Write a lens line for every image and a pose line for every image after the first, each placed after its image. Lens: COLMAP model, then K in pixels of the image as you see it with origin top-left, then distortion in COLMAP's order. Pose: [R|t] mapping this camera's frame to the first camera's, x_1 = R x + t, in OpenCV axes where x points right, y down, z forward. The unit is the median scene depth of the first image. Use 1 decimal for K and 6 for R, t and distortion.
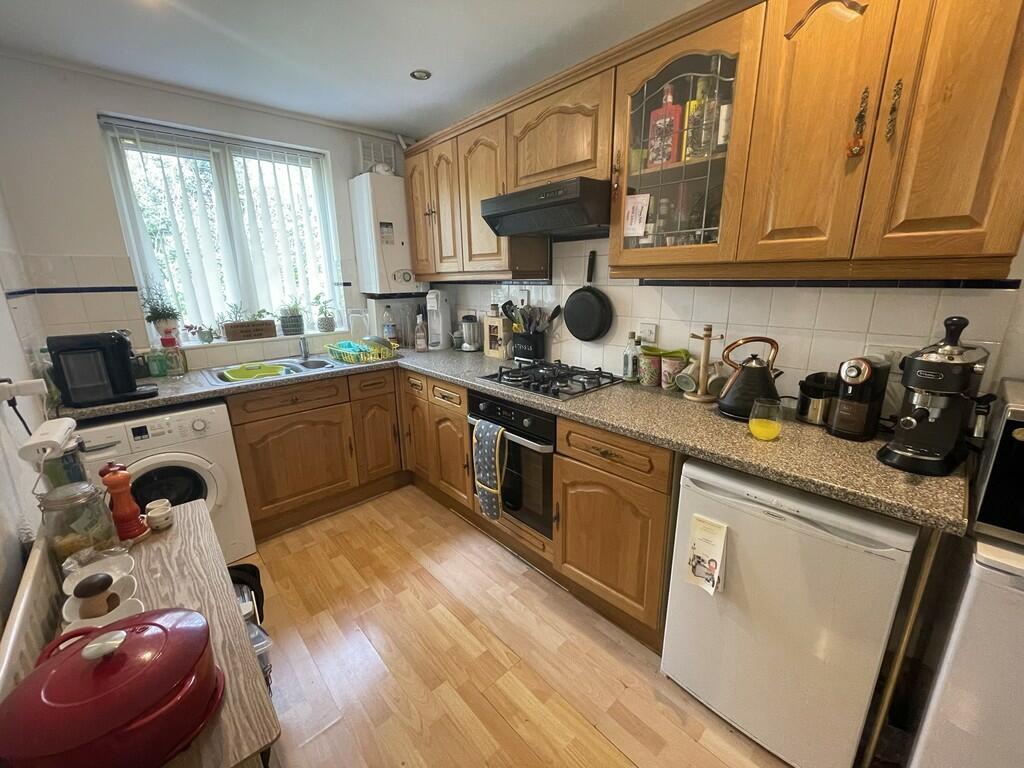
lens RADIAL K [[411.9, 0, 510.9], [0, 411.9, 382.8], [0, 0, 1]] dist [-0.004279, -0.000238]
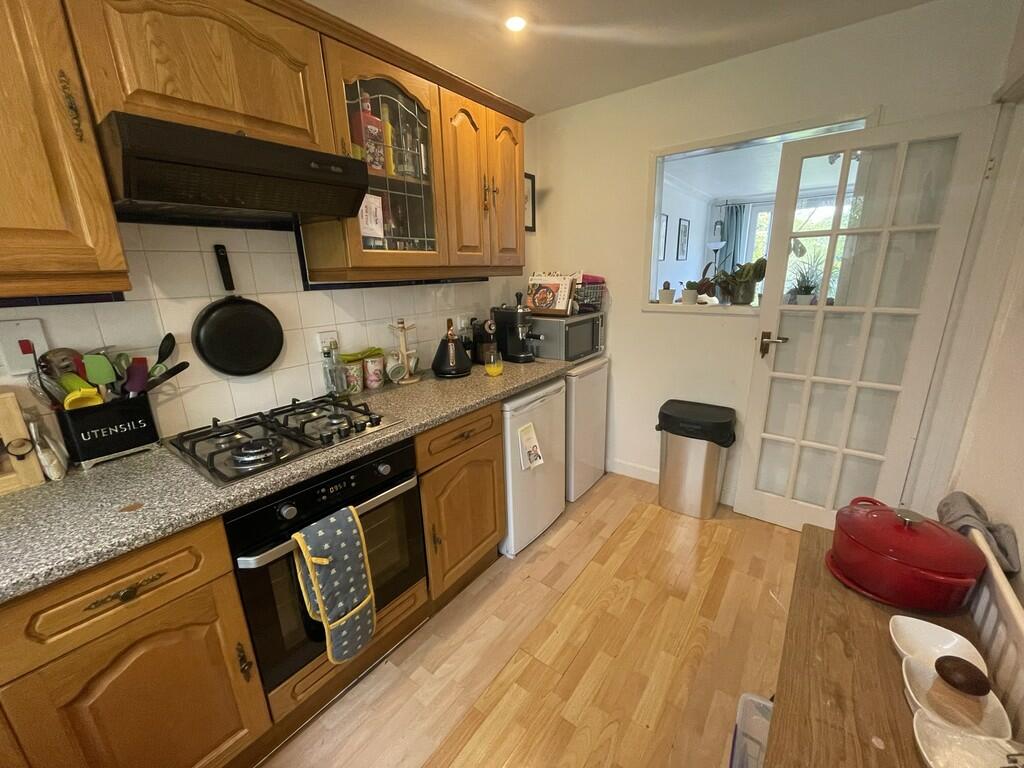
lens RADIAL K [[411.9, 0, 511.2], [0, 411.9, 386.5], [0, 0, 1]] dist [-0.004279, -0.000238]
pose [[-0.180941, -0.245274, 0.952419, -0.724098], [0.275285, 0.917063, 0.288468, -0.208823], [-0.944181, 0.314382, -0.098414, 0.843545]]
